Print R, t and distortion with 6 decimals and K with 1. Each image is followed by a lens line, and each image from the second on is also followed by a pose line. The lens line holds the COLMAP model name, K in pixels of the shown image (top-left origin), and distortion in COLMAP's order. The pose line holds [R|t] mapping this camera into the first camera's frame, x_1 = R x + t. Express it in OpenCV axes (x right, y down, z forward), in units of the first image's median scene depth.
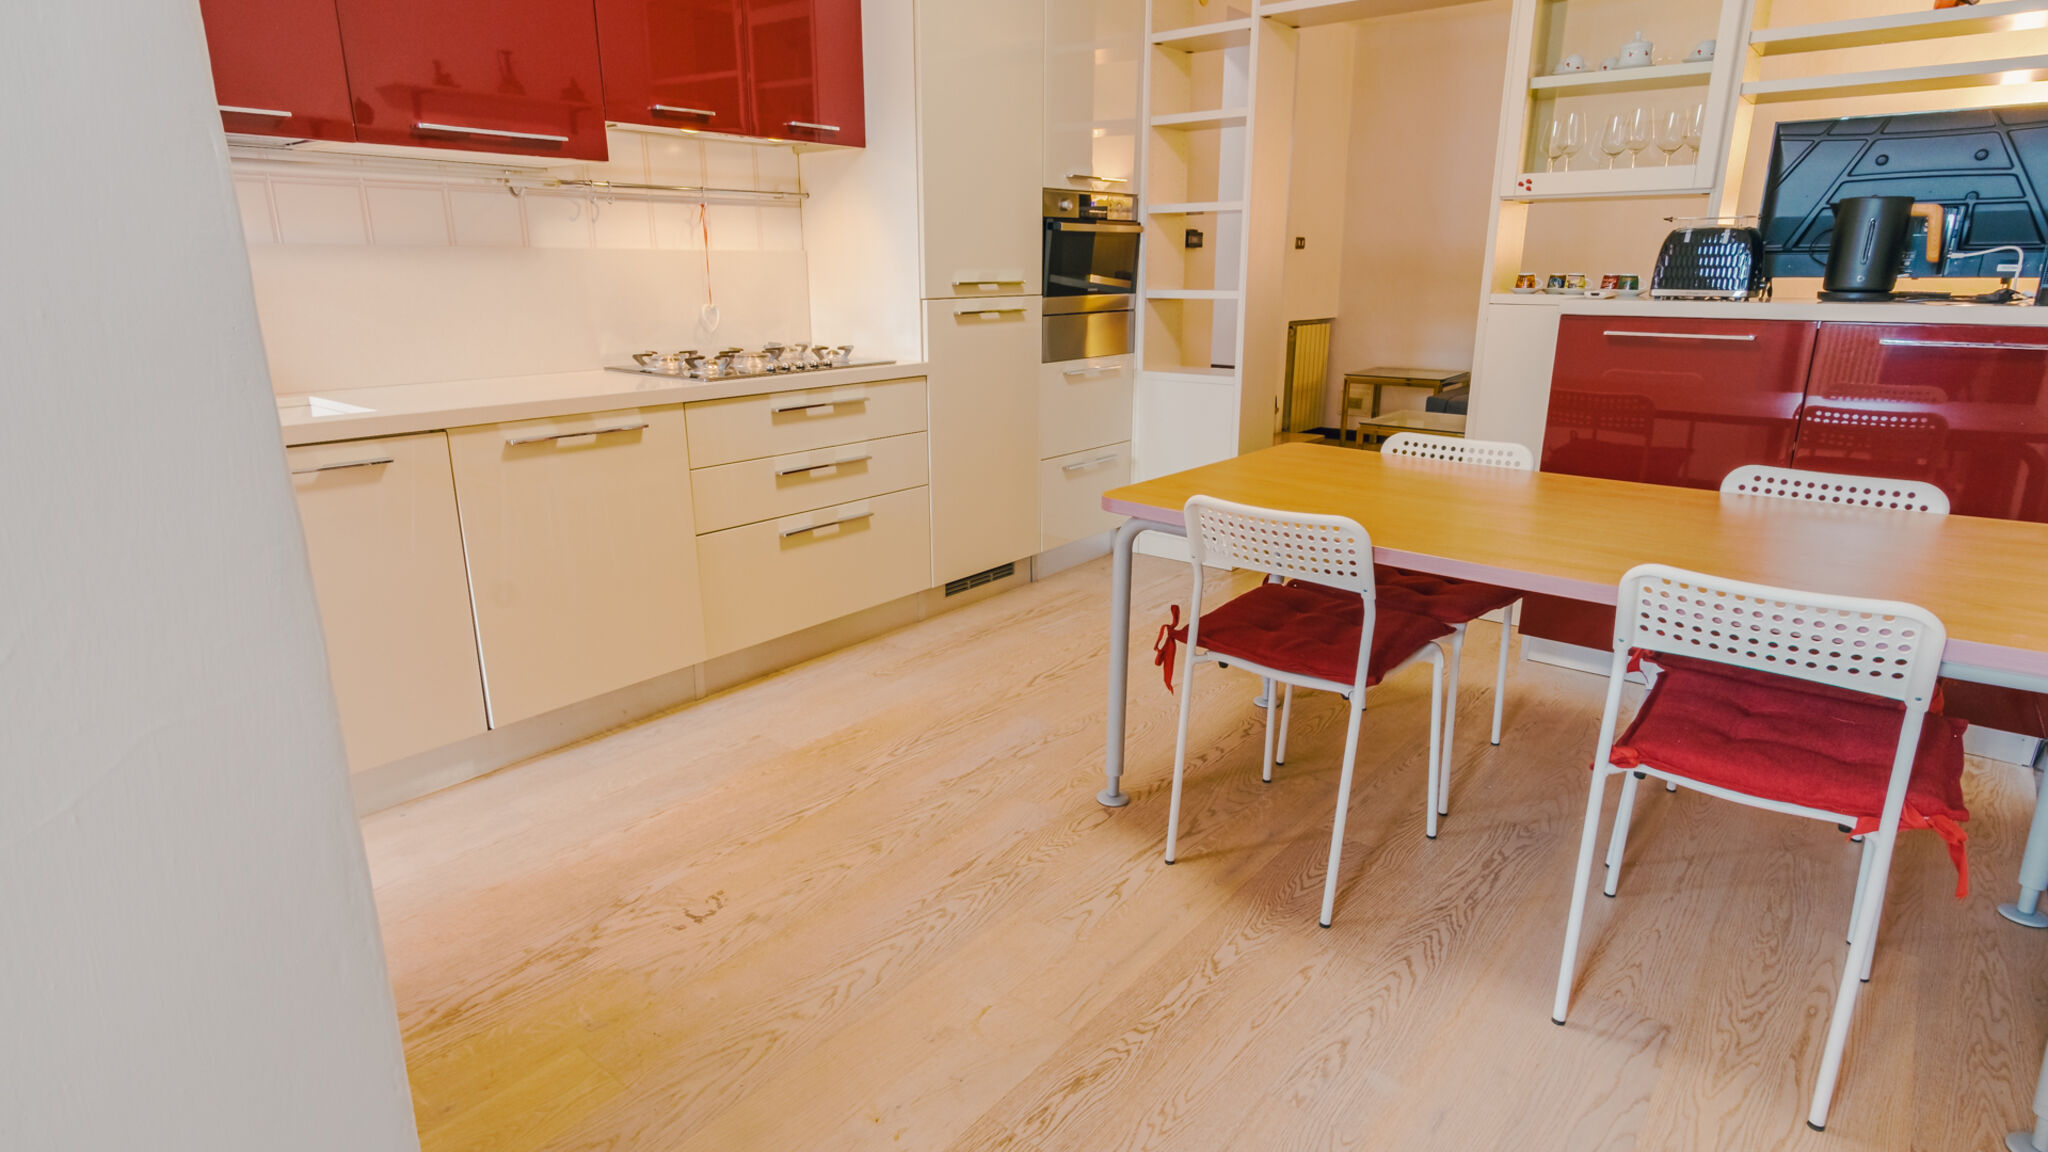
lens RADIAL K [[1083.2, 0, 1023.6], [0, 1083.2, 571.3], [0, 0, 1]] dist [-0.000729, 0.006527]
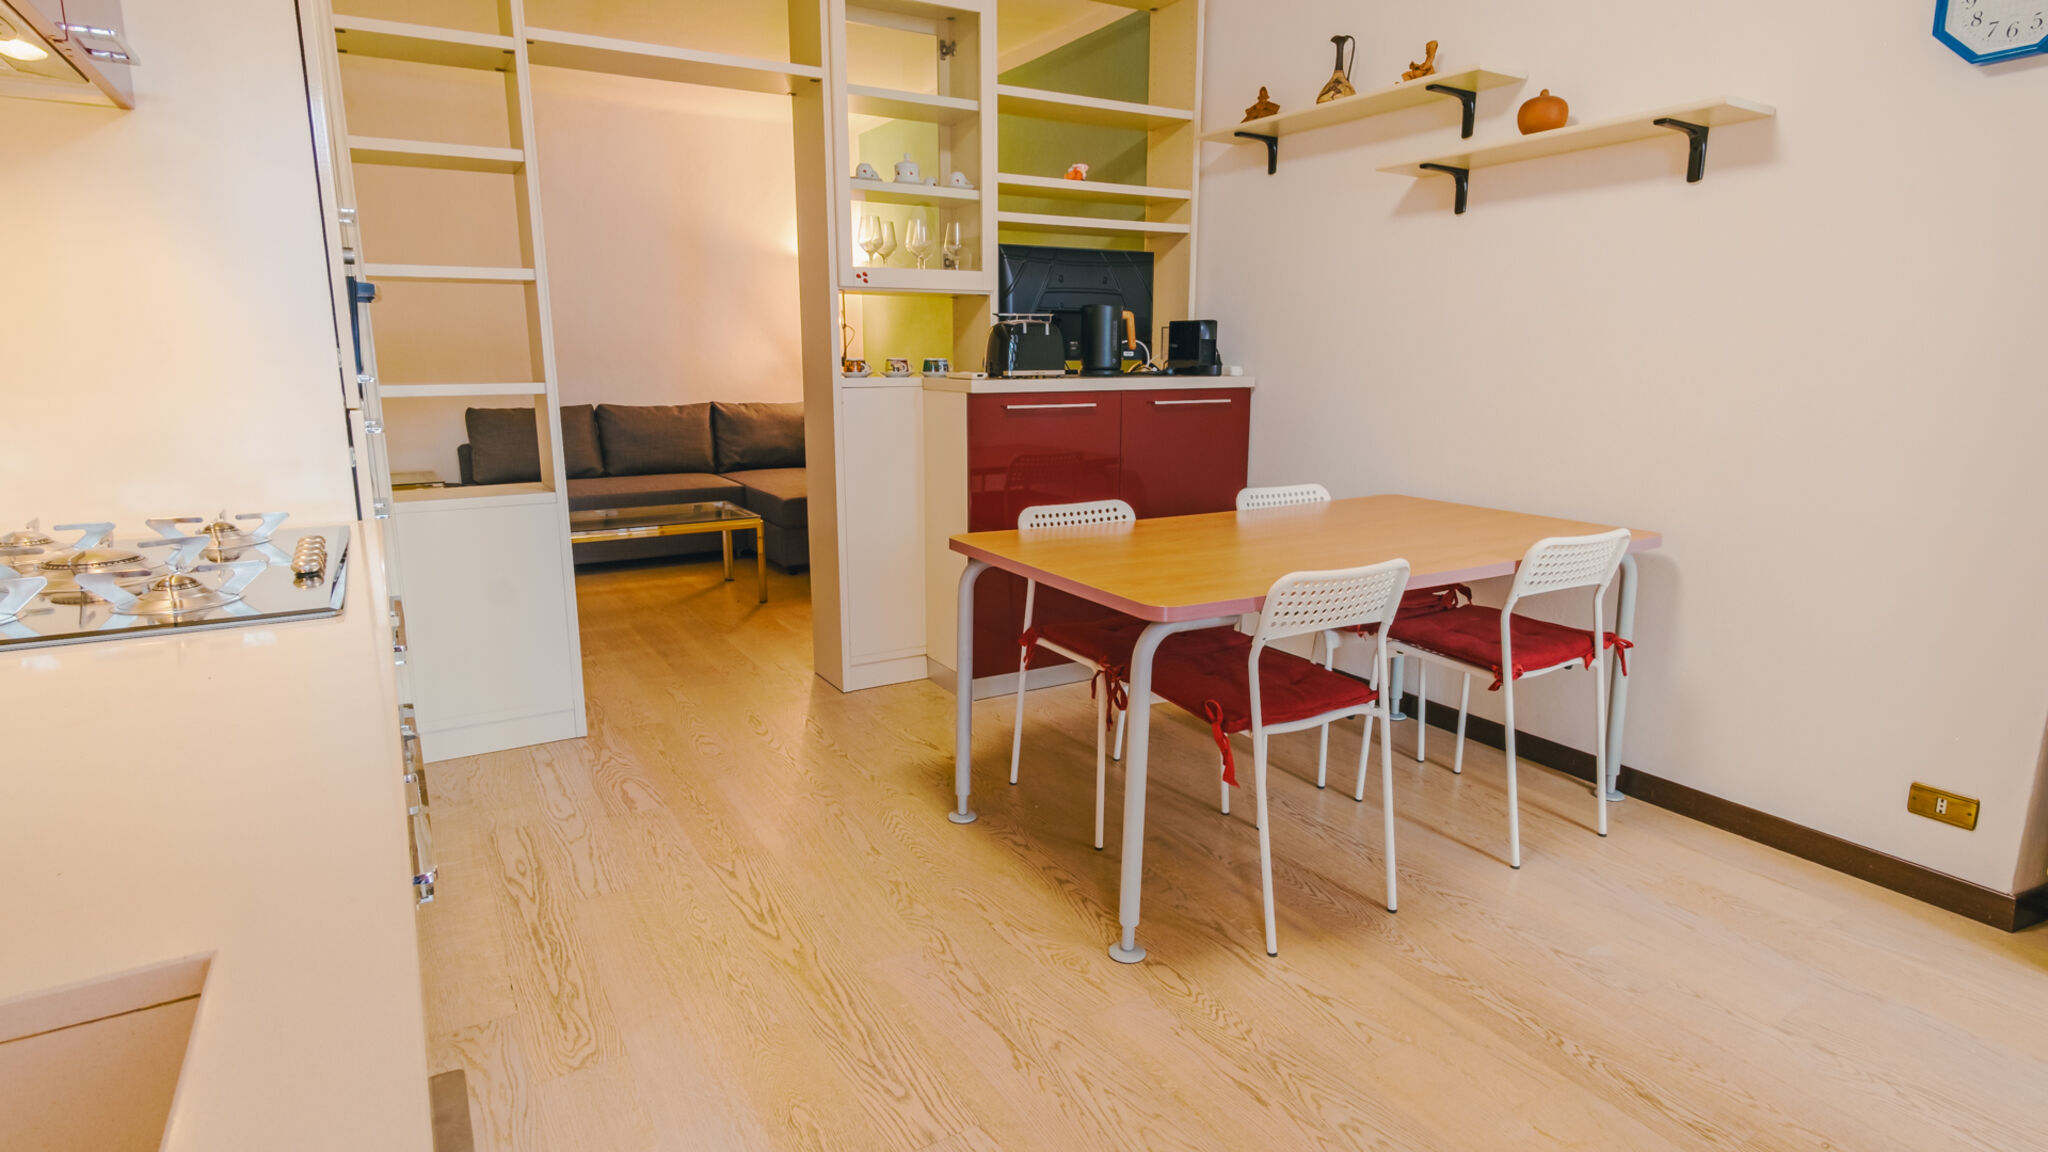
lens RADIAL K [[1083.2, 0, 1023.6], [0, 1083.2, 571.3], [0, 0, 1]] dist [-0.000729, 0.006527]
pose [[0.333742, -0.186442, 0.924043, -0.646757], [0.256365, 0.961251, 0.101357, -0.181391], [-0.907135, 0.203065, 0.368607, 0.650065]]
